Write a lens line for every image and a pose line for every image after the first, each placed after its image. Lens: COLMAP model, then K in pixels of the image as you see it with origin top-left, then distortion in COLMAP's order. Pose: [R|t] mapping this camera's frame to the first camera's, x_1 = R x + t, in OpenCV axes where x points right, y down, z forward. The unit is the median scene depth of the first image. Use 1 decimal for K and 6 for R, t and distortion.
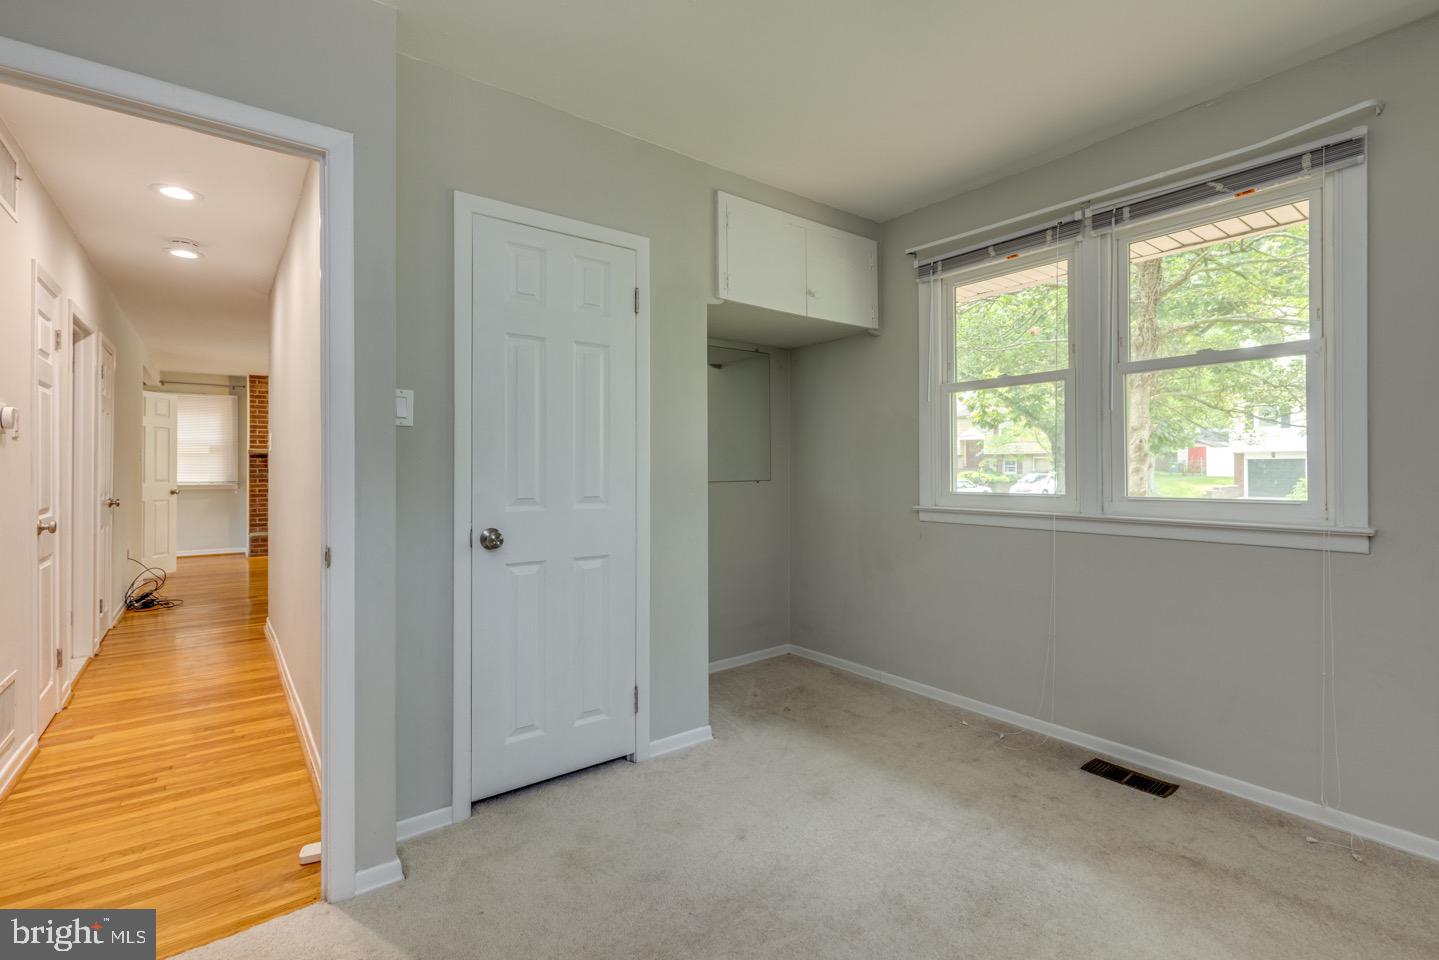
lens RADIAL K [[662.9, 0, 717.4], [0, 662.9, 463.5], [0, 0, 1]] dist [0.004346, -0.000706]
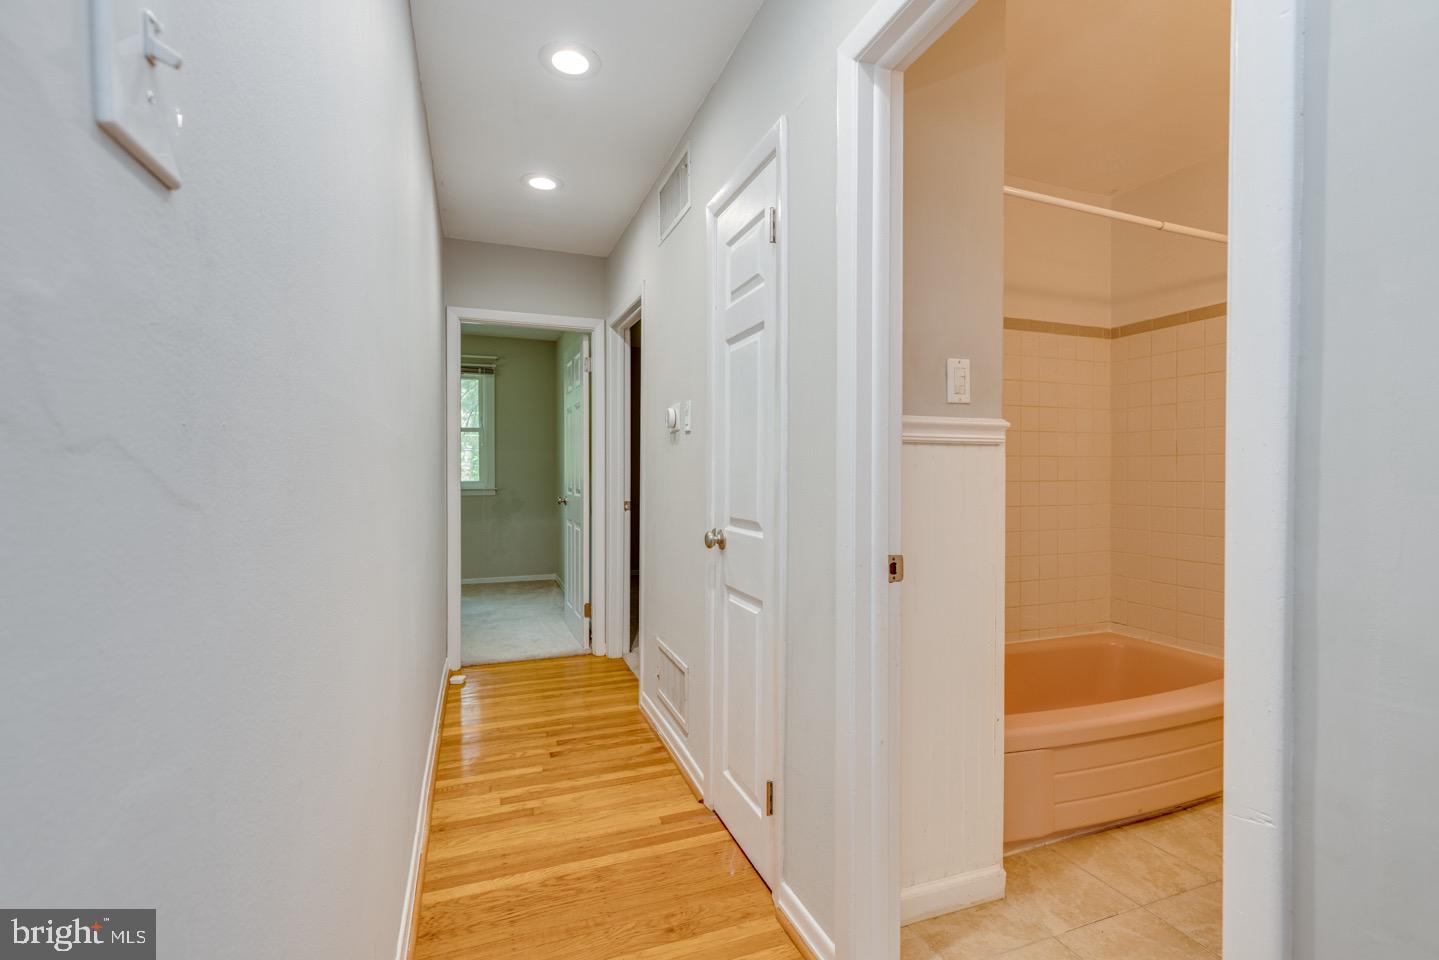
lens RADIAL K [[645.0, 0, 719.5], [0, 645.0, 480.0], [0, 0, 1]] dist [-0.000070, -0.000781]
pose [[-0.958400, 0.001410, 0.285425, -1.344028], [0.001415, 0.999999, -0.000186, 0.029453], [-0.285425, 0.000225, -0.958401, 1.865077]]
